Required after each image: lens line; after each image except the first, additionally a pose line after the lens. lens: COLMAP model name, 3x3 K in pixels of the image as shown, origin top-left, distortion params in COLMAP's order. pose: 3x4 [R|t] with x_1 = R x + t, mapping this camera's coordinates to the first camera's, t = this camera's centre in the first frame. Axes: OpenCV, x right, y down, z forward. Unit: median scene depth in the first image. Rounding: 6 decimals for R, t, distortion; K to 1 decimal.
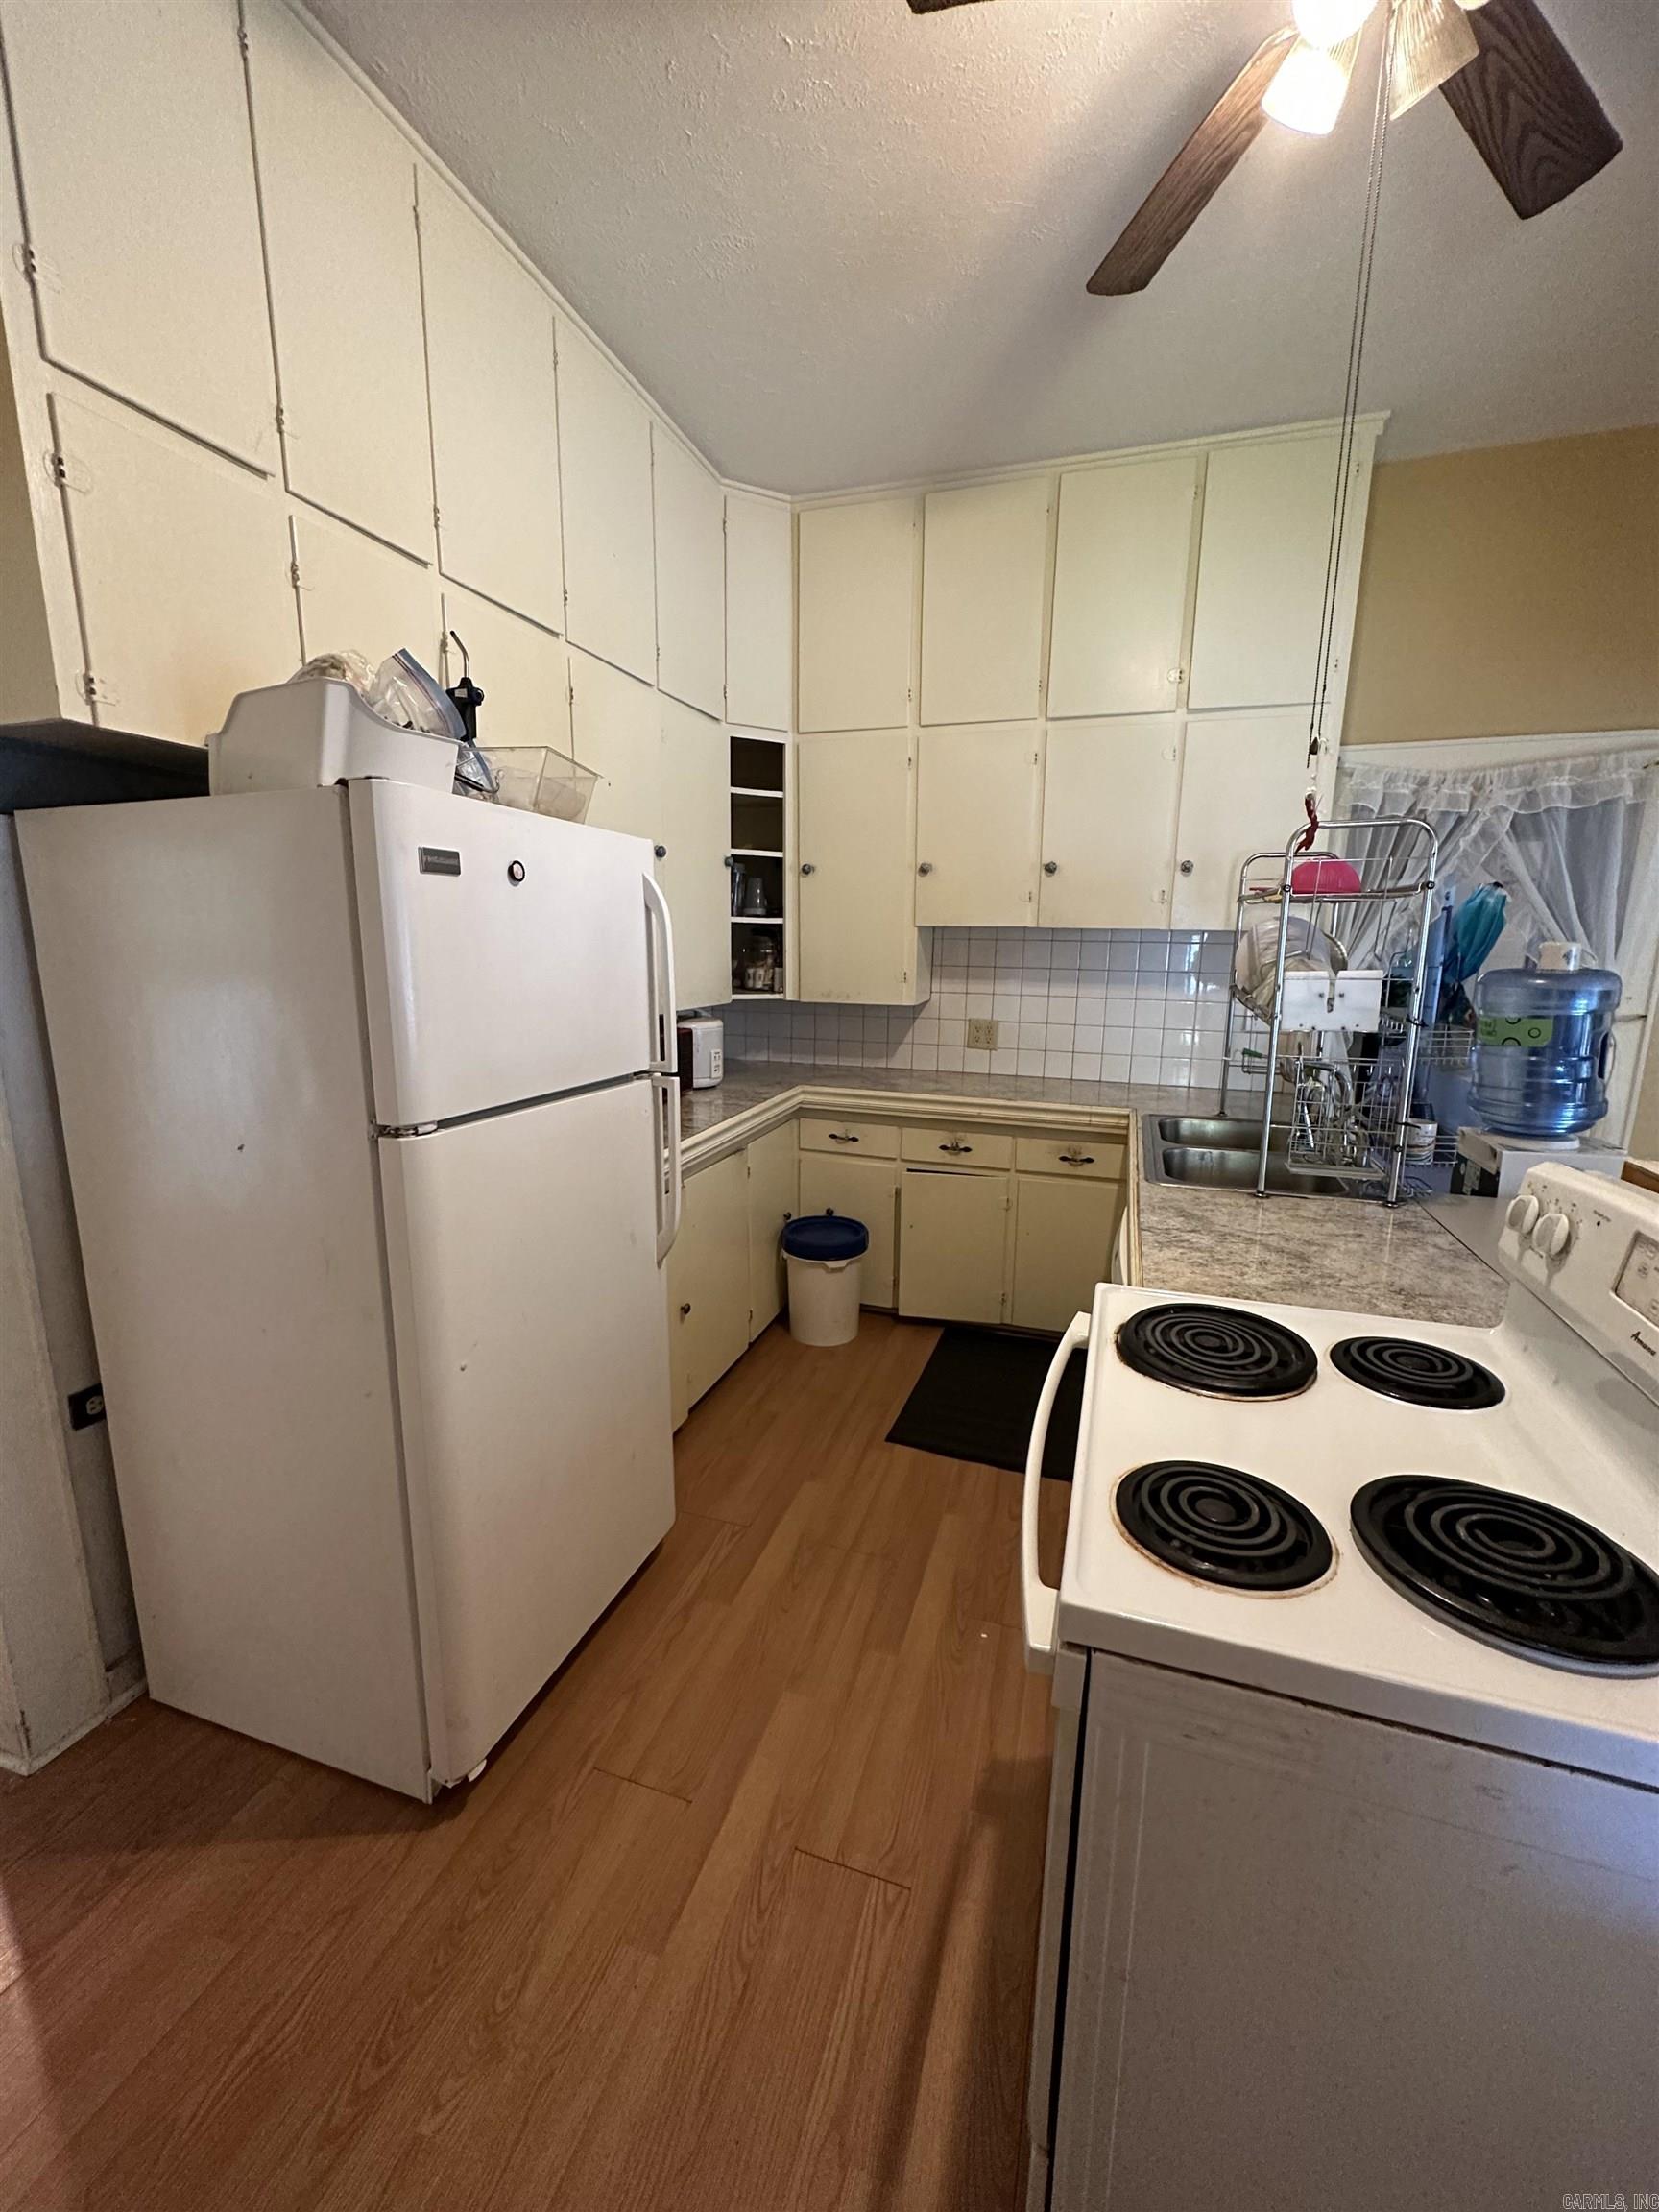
lens RADIAL K [[877.4, 0, 828.2], [0, 877.4, 1097.1], [0, 0, 1]] dist [0.001662, 0.000199]
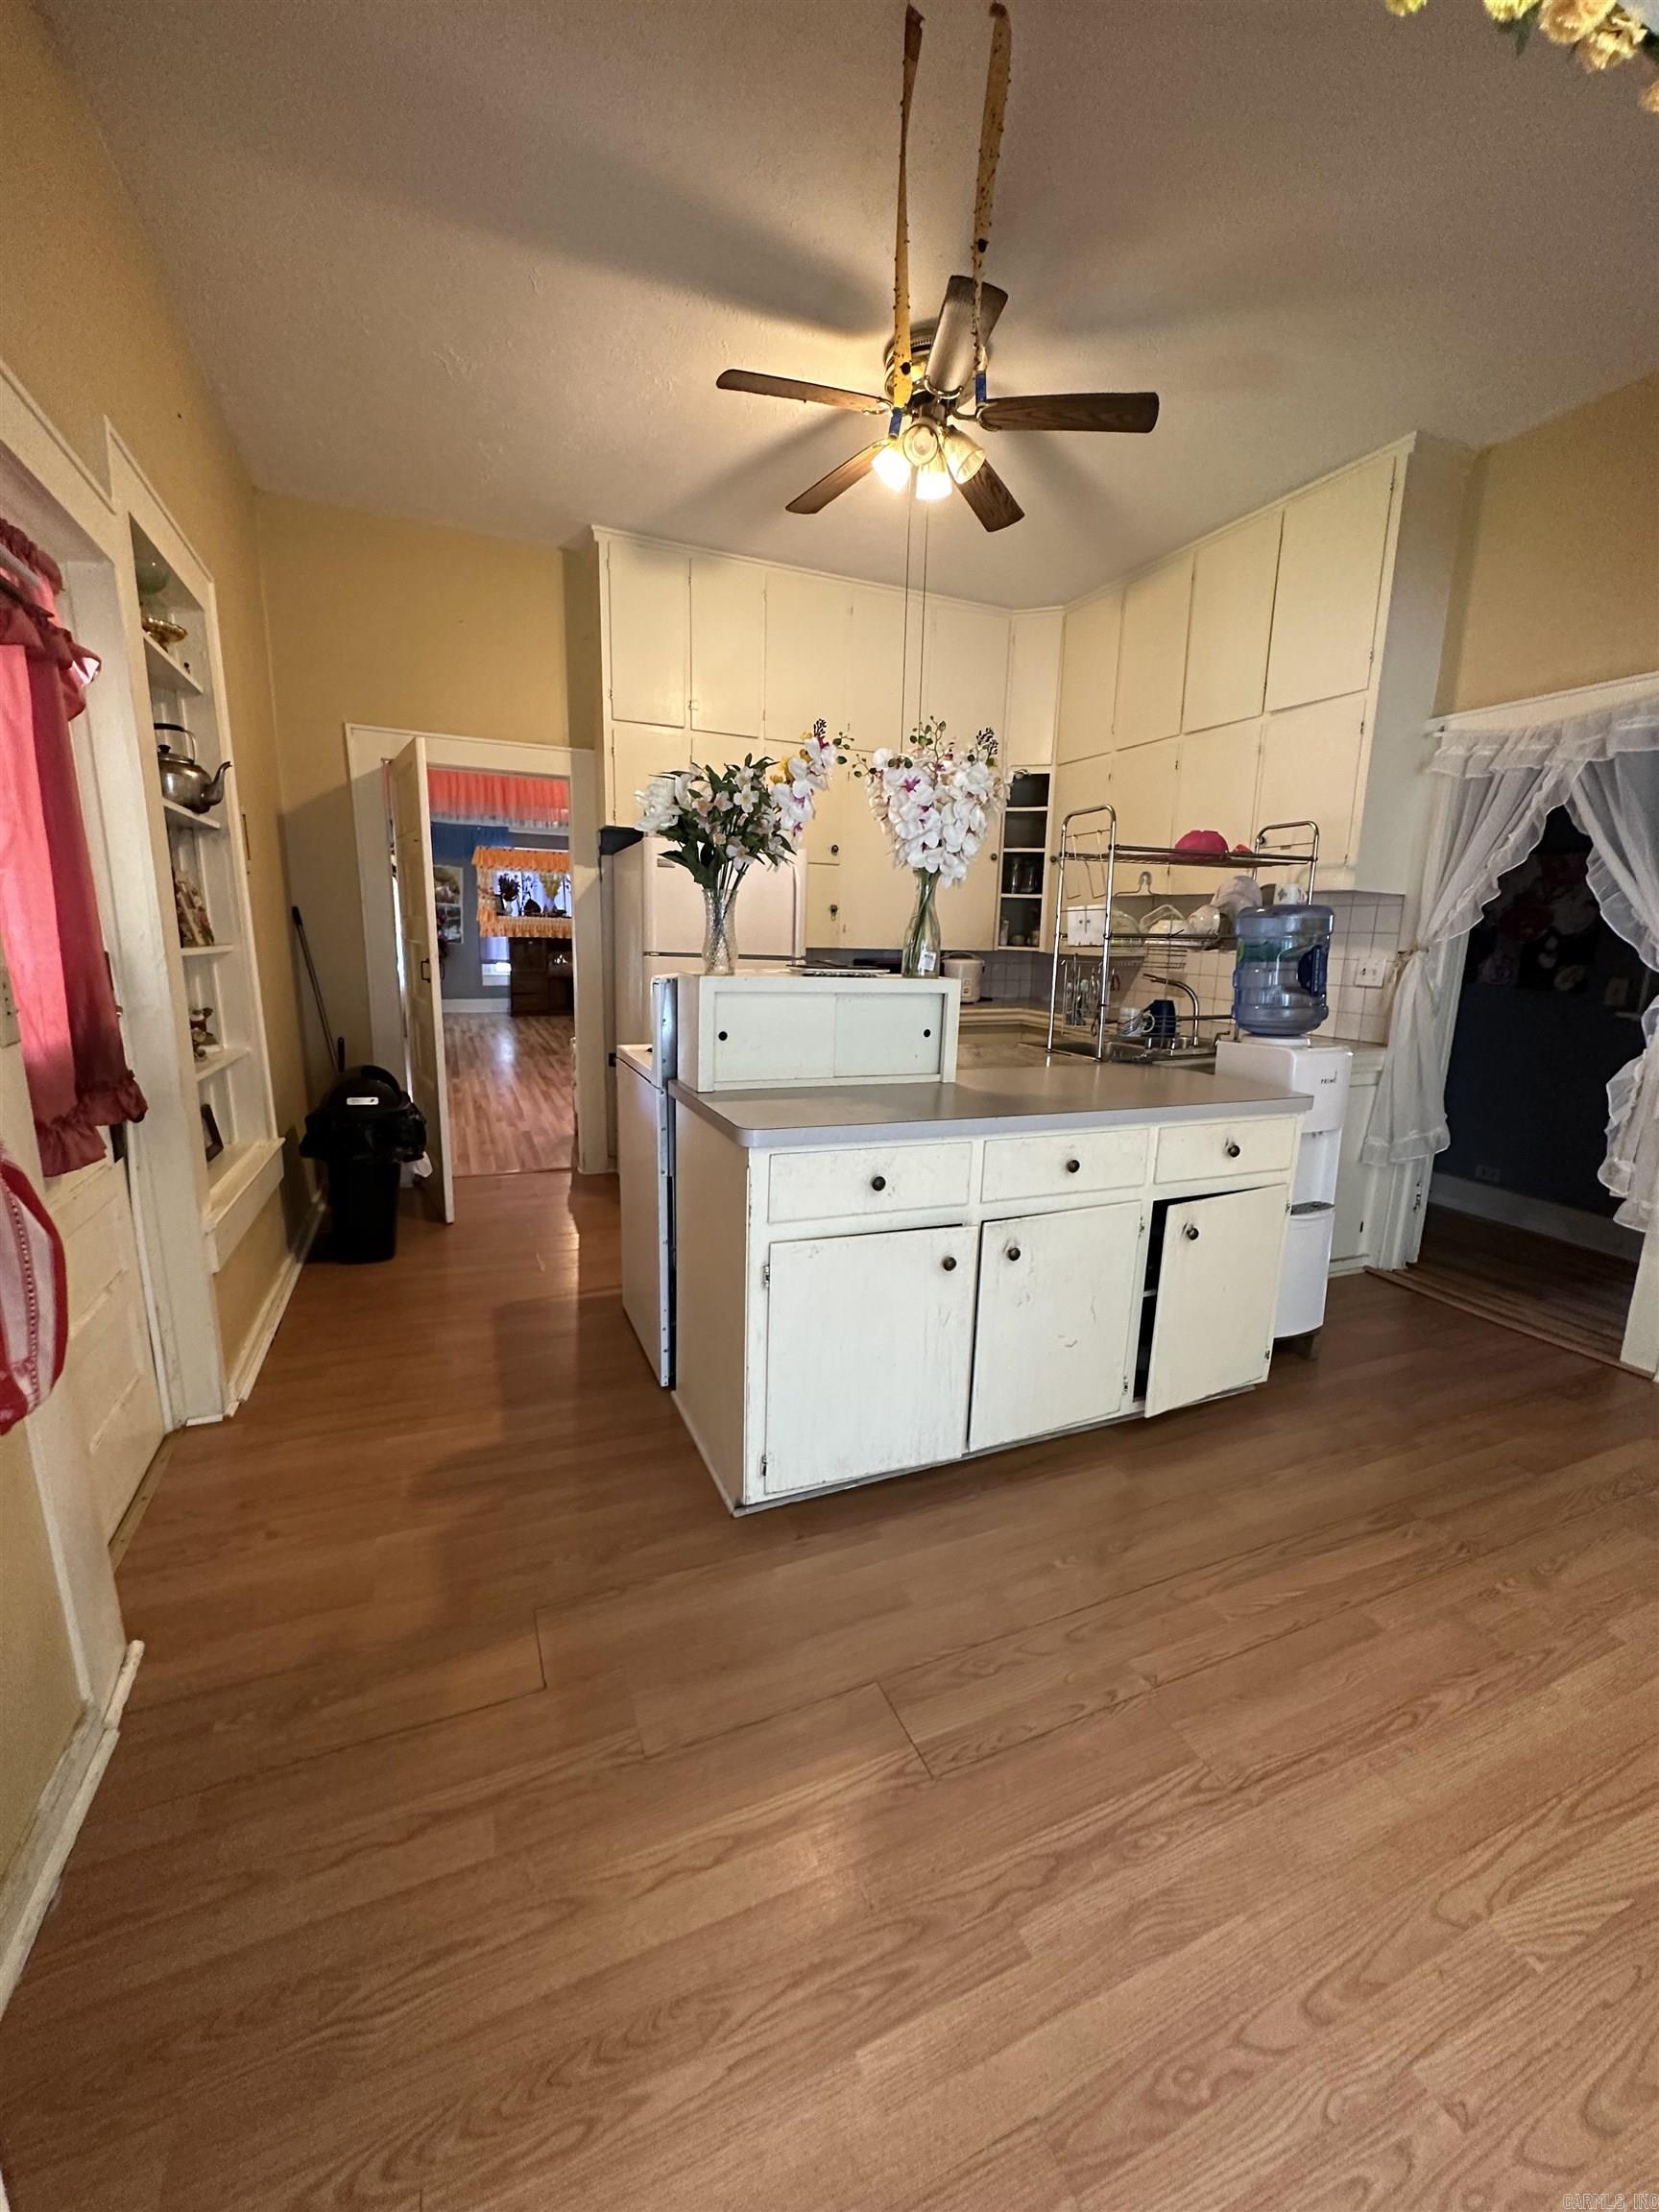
lens RADIAL K [[877.4, 0, 846.0], [0, 877.4, 1106.9], [0, 0, 1]] dist [0.001662, 0.000199]
pose [[0.698900, 0.140286, -0.701326, 0.826719], [-0.142022, 0.988270, 0.056153, 0.111255], [0.700977, 0.060358, 0.710625, -0.240153]]
